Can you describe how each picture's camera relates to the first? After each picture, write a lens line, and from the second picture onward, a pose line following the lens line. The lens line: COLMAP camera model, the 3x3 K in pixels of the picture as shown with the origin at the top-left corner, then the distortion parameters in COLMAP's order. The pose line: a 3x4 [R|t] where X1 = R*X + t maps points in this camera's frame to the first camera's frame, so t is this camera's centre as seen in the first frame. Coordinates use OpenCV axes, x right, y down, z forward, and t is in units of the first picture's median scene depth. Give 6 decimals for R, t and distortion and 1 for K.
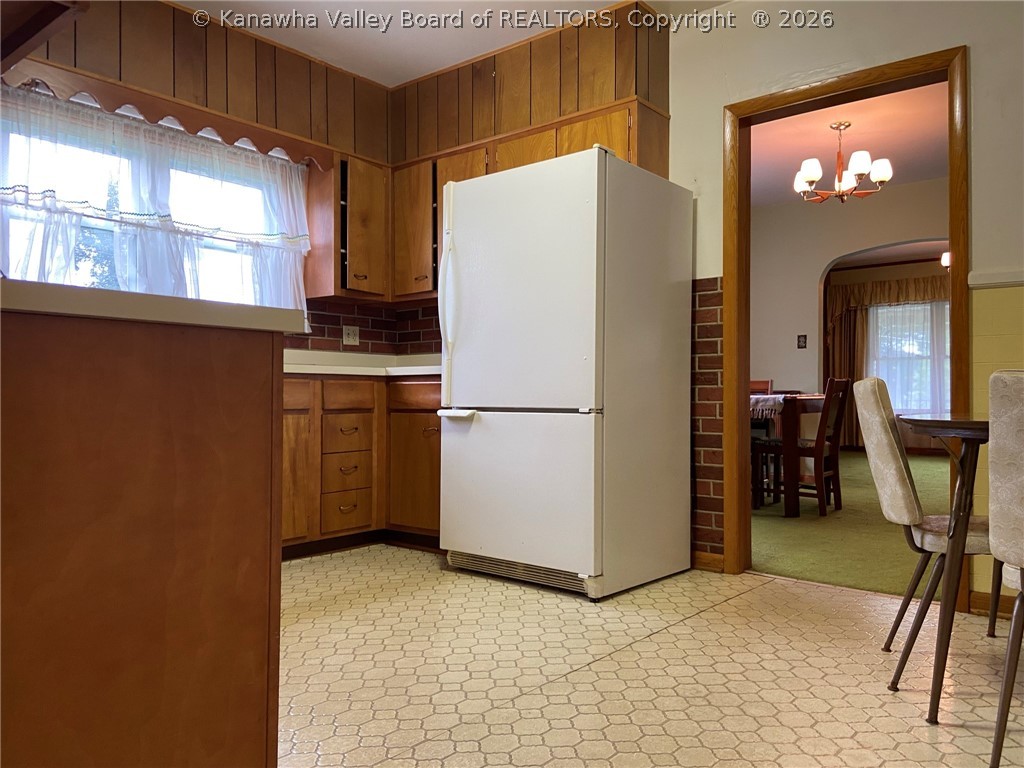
lens RADIAL K [[777.9, 0, 513.6], [0, 777.9, 390.3], [0, 0, 1]] dist [0.118097, -0.141239]
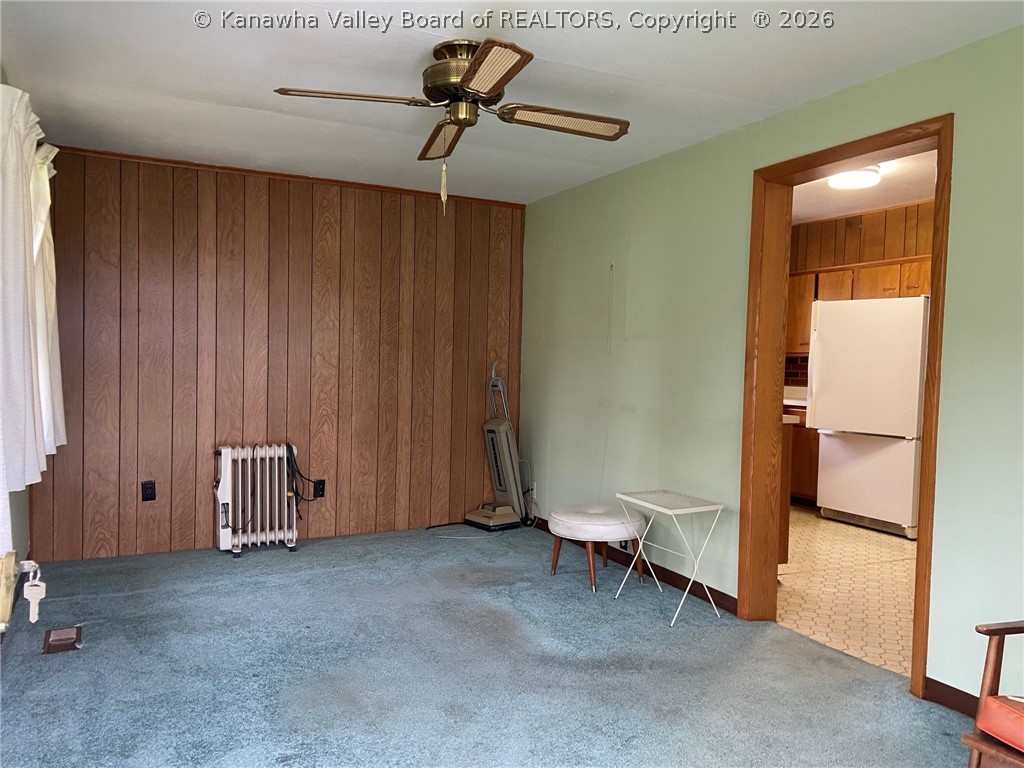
lens RADIAL K [[777.9, 0, 511.2], [0, 777.9, 389.0], [0, 0, 1]] dist [0.118097, -0.141239]
pose [[0.917702, 0.037131, -0.395530, -0.028840], [-0.023781, 0.998972, 0.038604, -0.115573], [0.396556, -0.026021, 0.917642, -0.904692]]
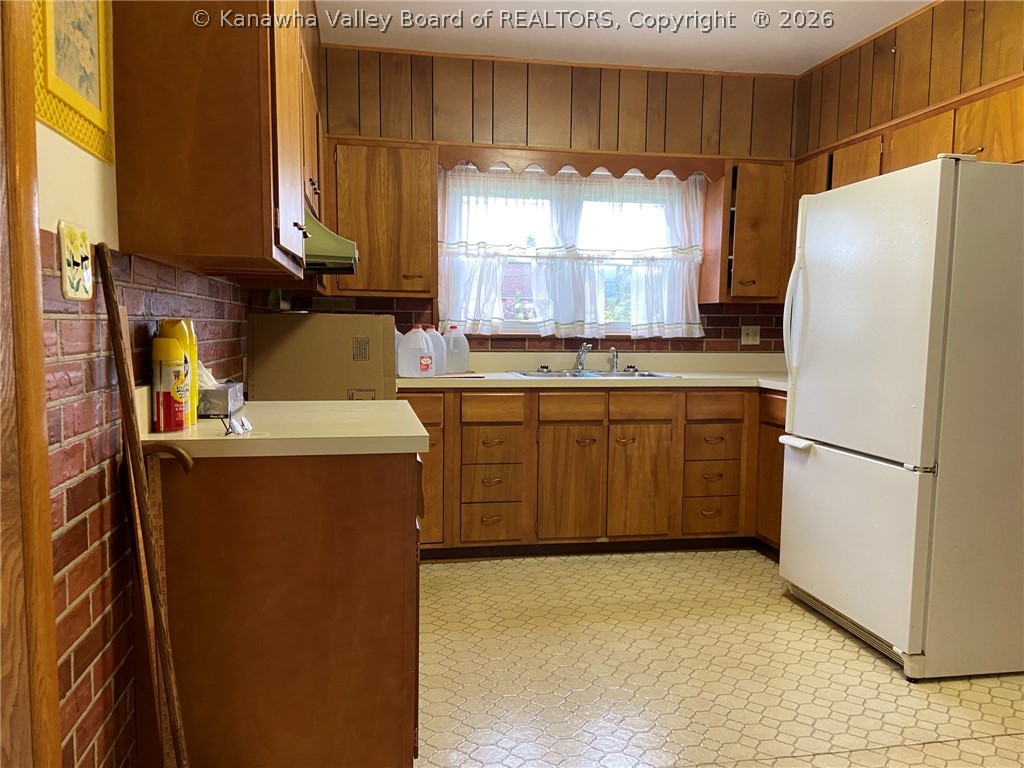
lens RADIAL K [[777.9, 0, 507.4], [0, 777.9, 388.9], [0, 0, 1]] dist [0.118097, -0.141239]
pose [[0.767503, 0.059619, -0.638267, 0.252408], [-0.003943, 0.996086, 0.088300, -0.112604], [0.641034, -0.065253, 0.764734, 0.032415]]
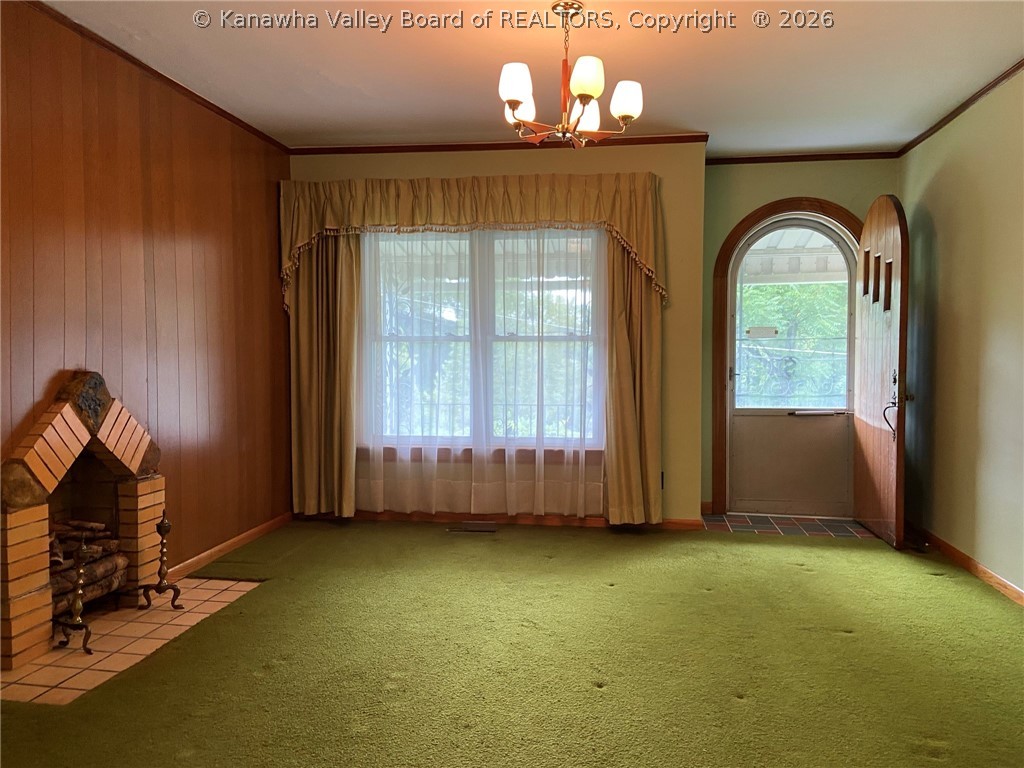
lens RADIAL K [[777.9, 0, 513.9], [0, 777.9, 383.7], [0, 0, 1]] dist [0.118097, -0.141239]
pose [[0.855279, -0.017418, 0.517875, 0.709502], [-0.004161, 0.999172, 0.040479, -0.081336], [-0.518151, -0.036776, 0.854498, 1.367889]]
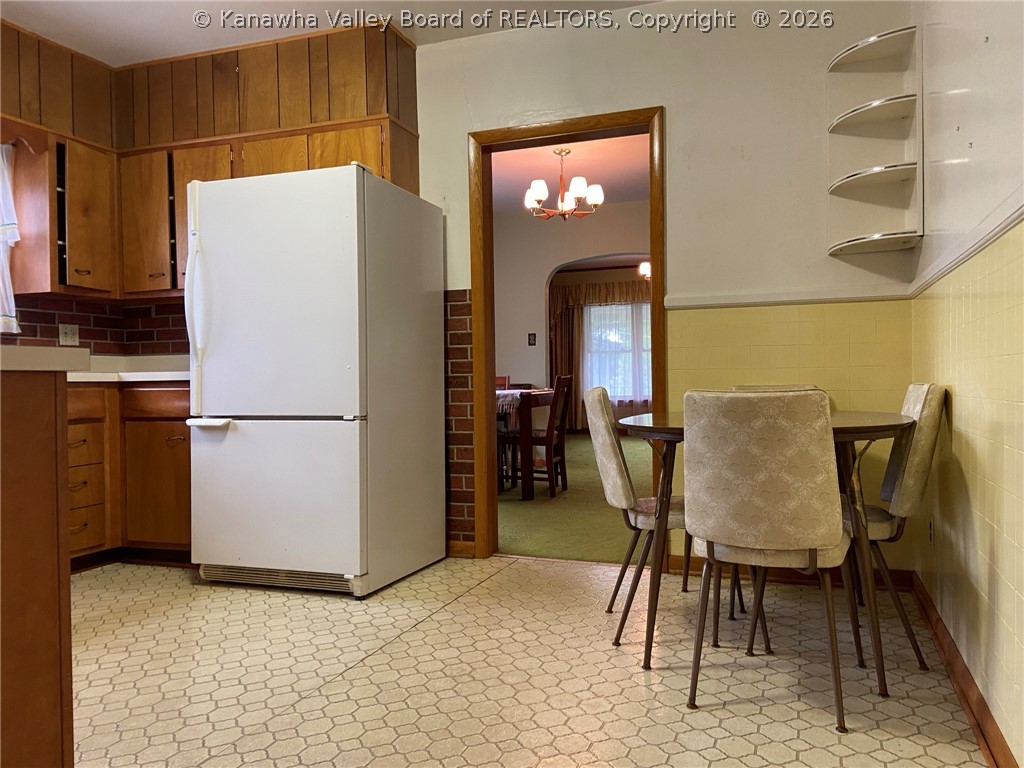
lens RADIAL K [[777.9, 0, 520.6], [0, 777.9, 388.3], [0, 0, 1]] dist [0.118097, -0.141239]
pose [[0.941096, -0.017275, 0.337699, -0.037047], [0.011769, 0.999762, 0.018343, -0.024446], [-0.337936, -0.013288, 0.941075, -0.048221]]
